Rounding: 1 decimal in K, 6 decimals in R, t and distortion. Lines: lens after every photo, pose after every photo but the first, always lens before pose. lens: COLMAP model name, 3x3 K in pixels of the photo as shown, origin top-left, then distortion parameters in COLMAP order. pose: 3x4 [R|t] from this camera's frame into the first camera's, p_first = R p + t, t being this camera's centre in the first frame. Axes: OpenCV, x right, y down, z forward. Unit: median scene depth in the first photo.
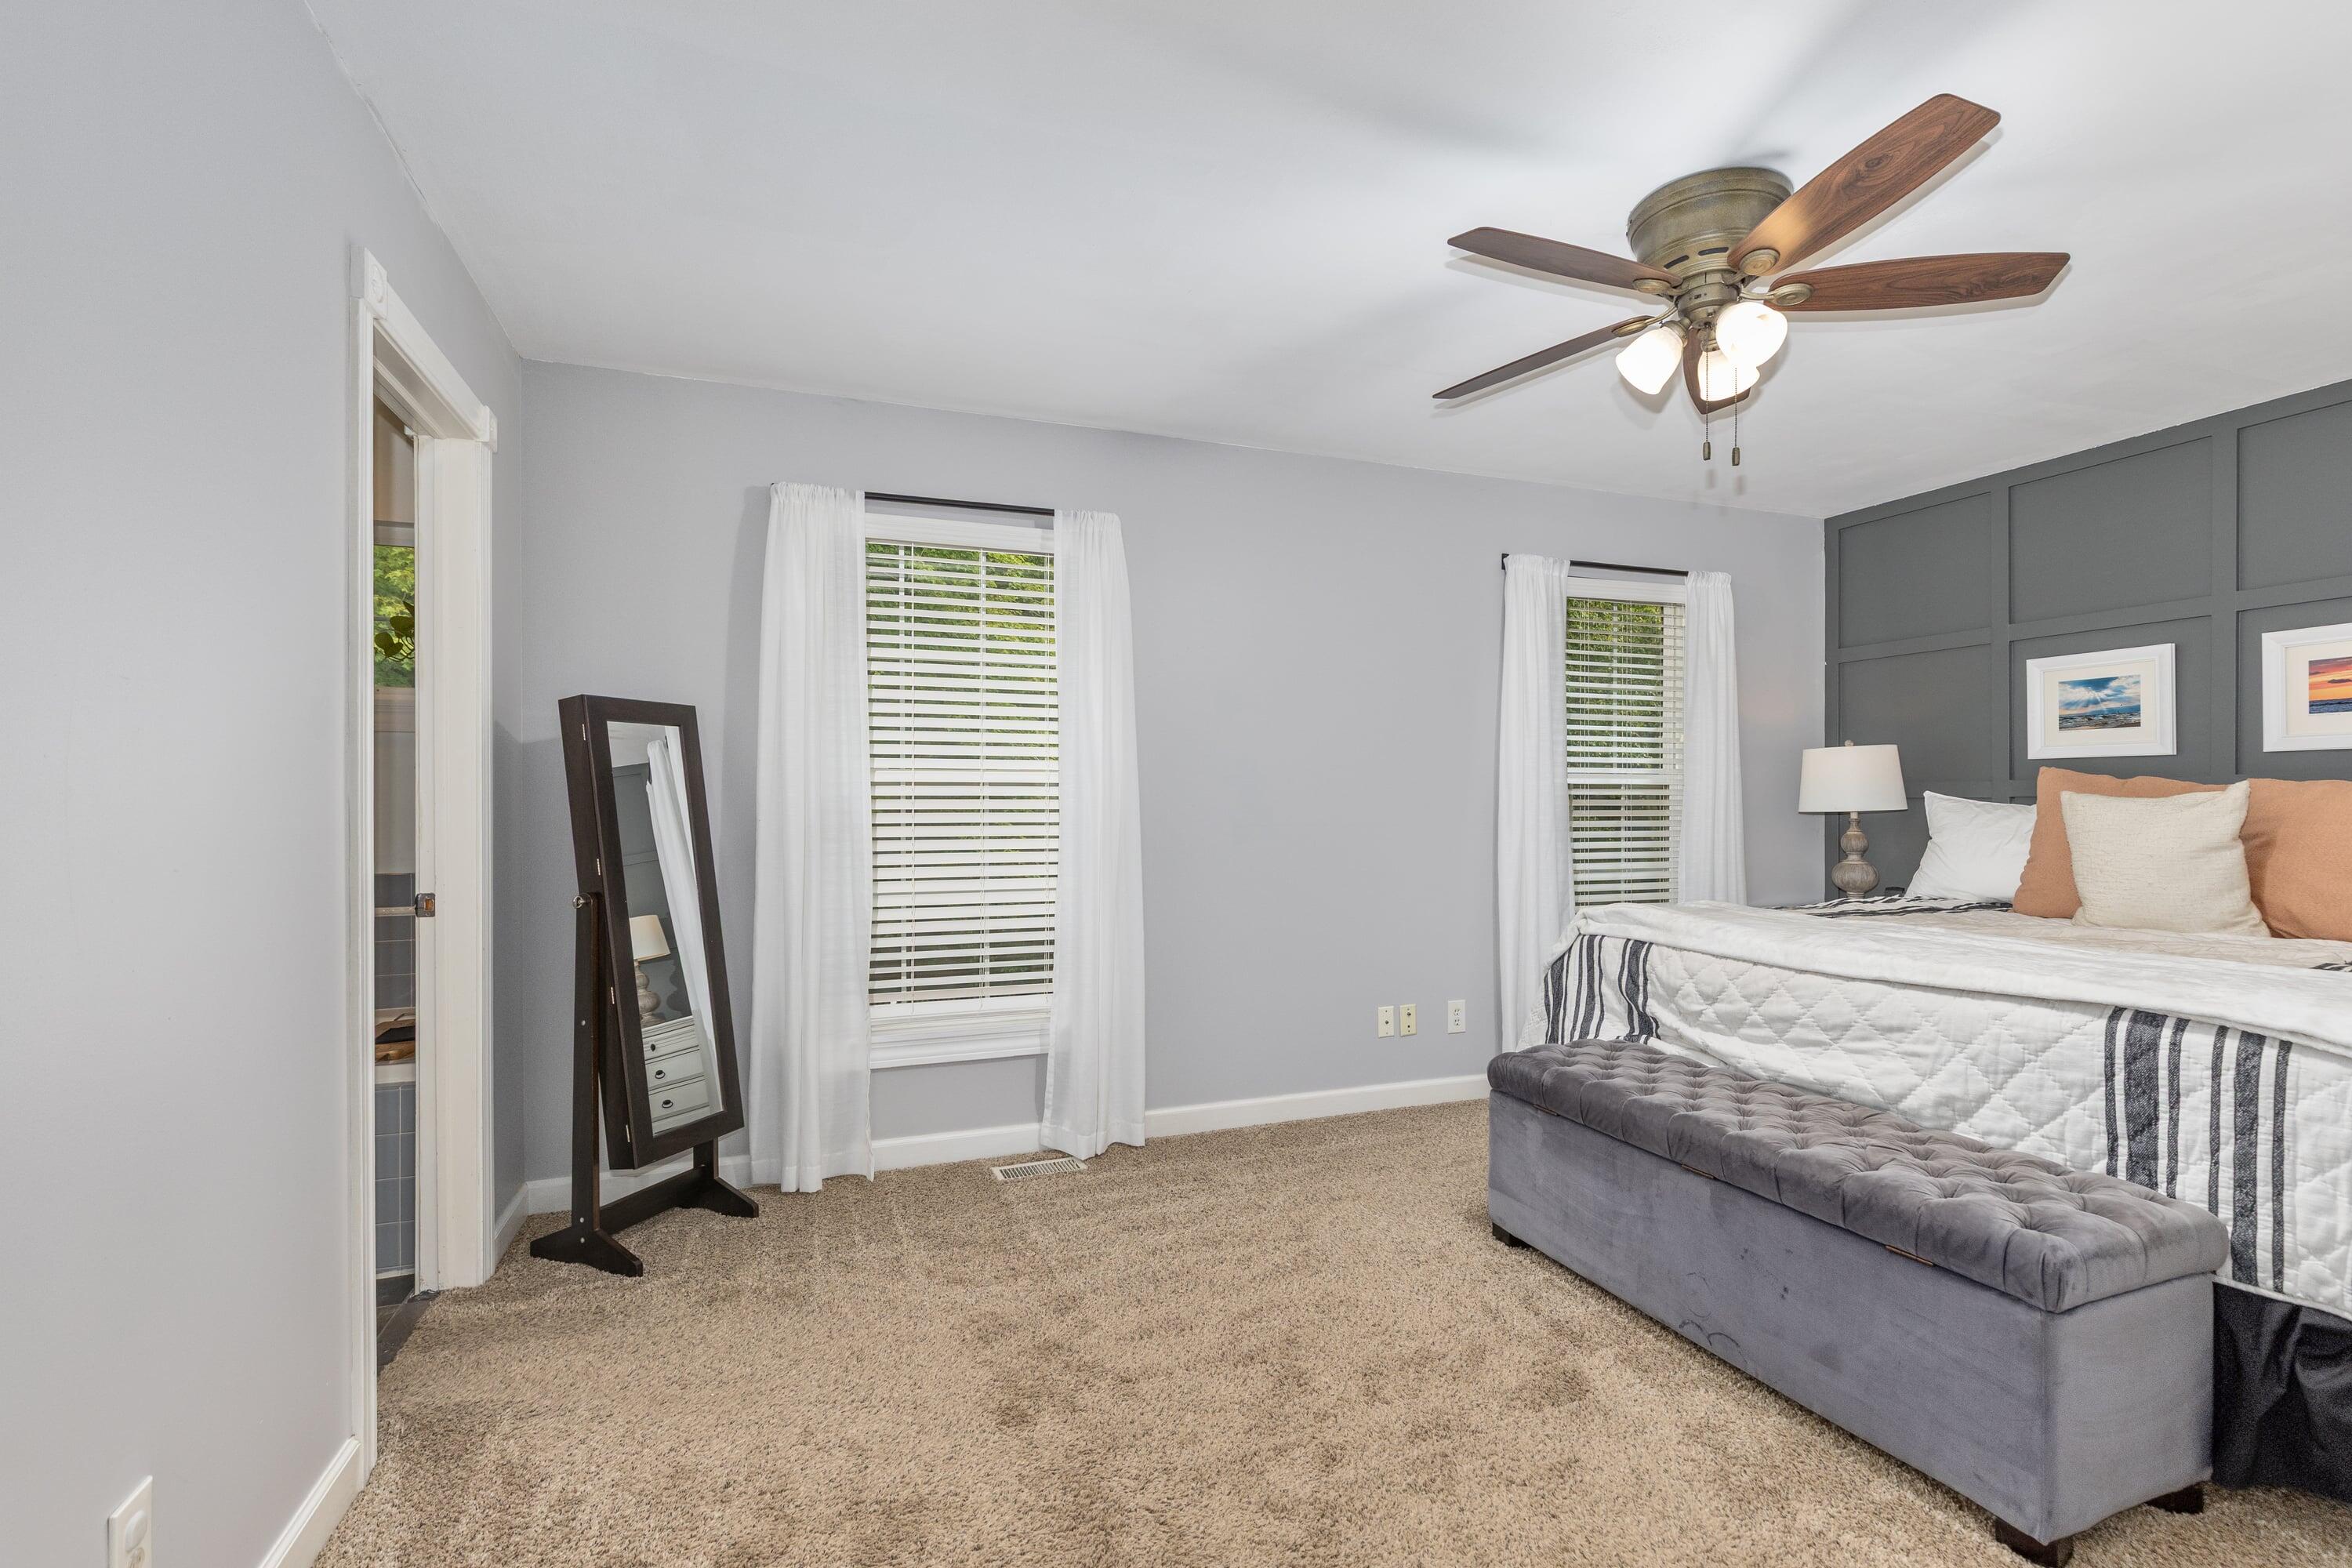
lens RADIAL K [[1073.2, 0, 1187.1], [0, 1073.2, 795.0], [0, 0, 1]] dist [0.004820, 0.000454]
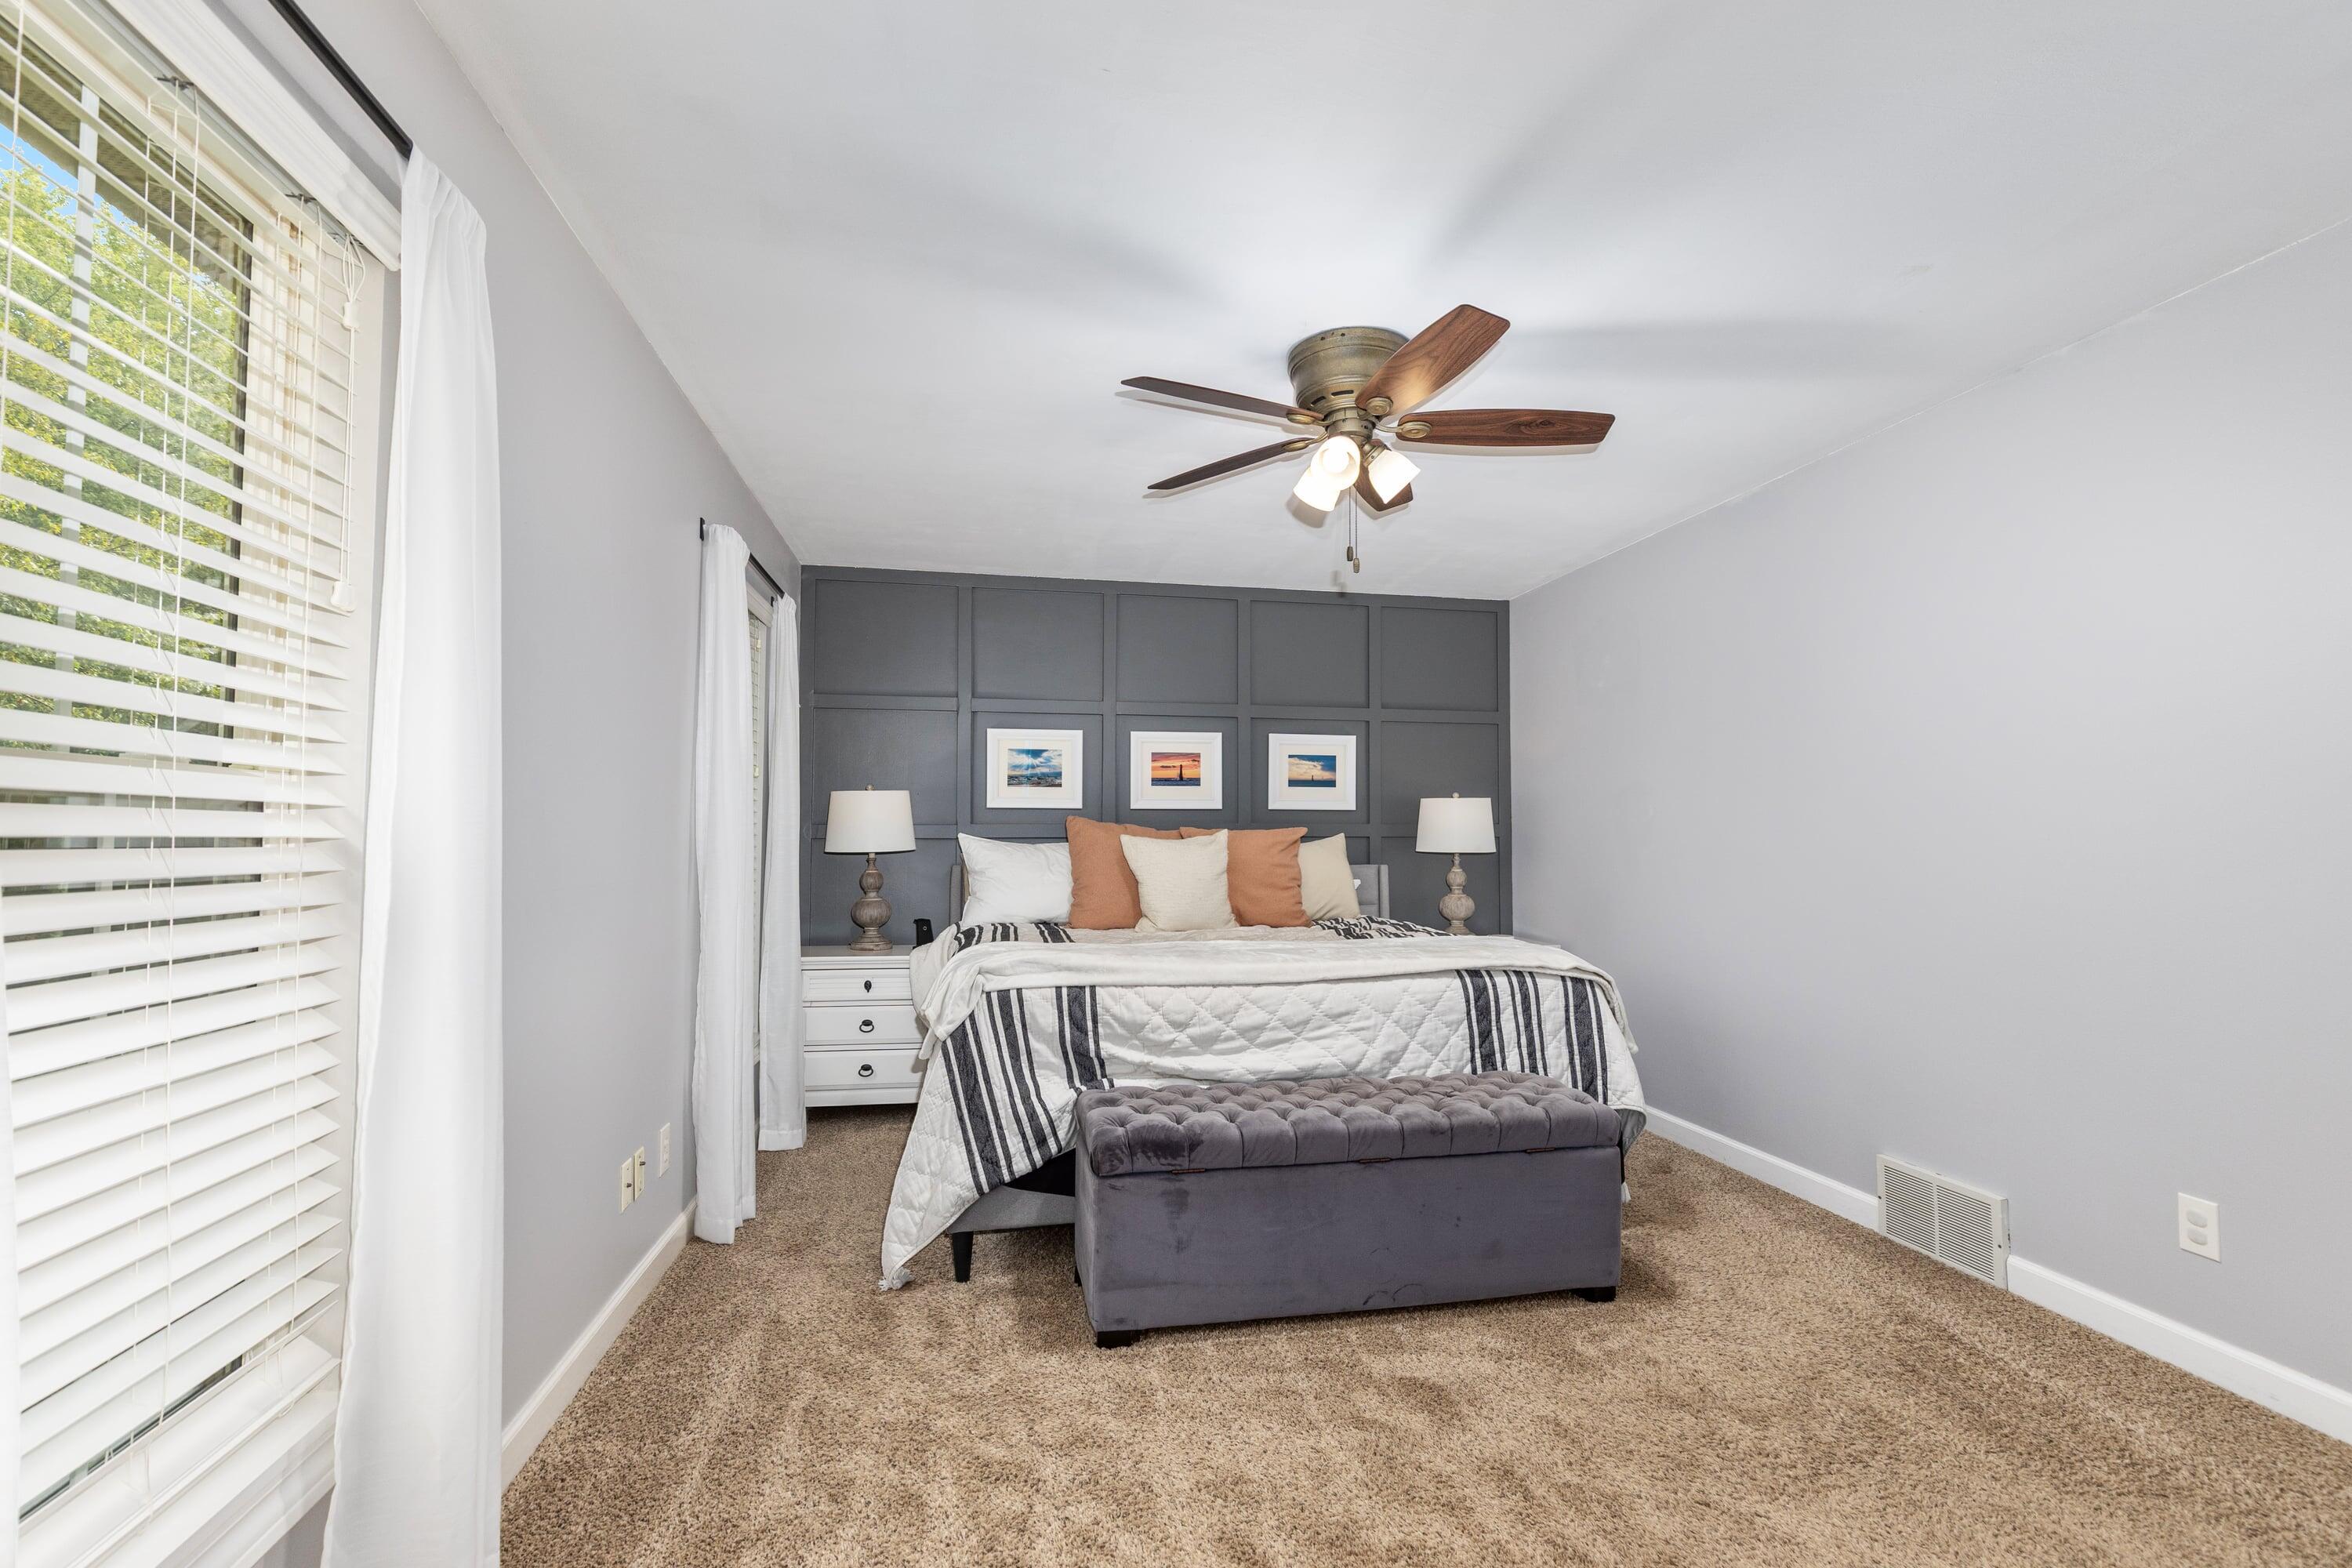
lens RADIAL K [[1073.2, 0, 1184.3], [0, 1073.2, 792.0], [0, 0, 1]] dist [0.004820, 0.000454]
pose [[0.174627, 0.041086, 0.983777, -0.672695], [-0.006747, 0.999156, -0.040530, -0.003696], [-0.984611, 0.000440, 0.174757, 0.914049]]
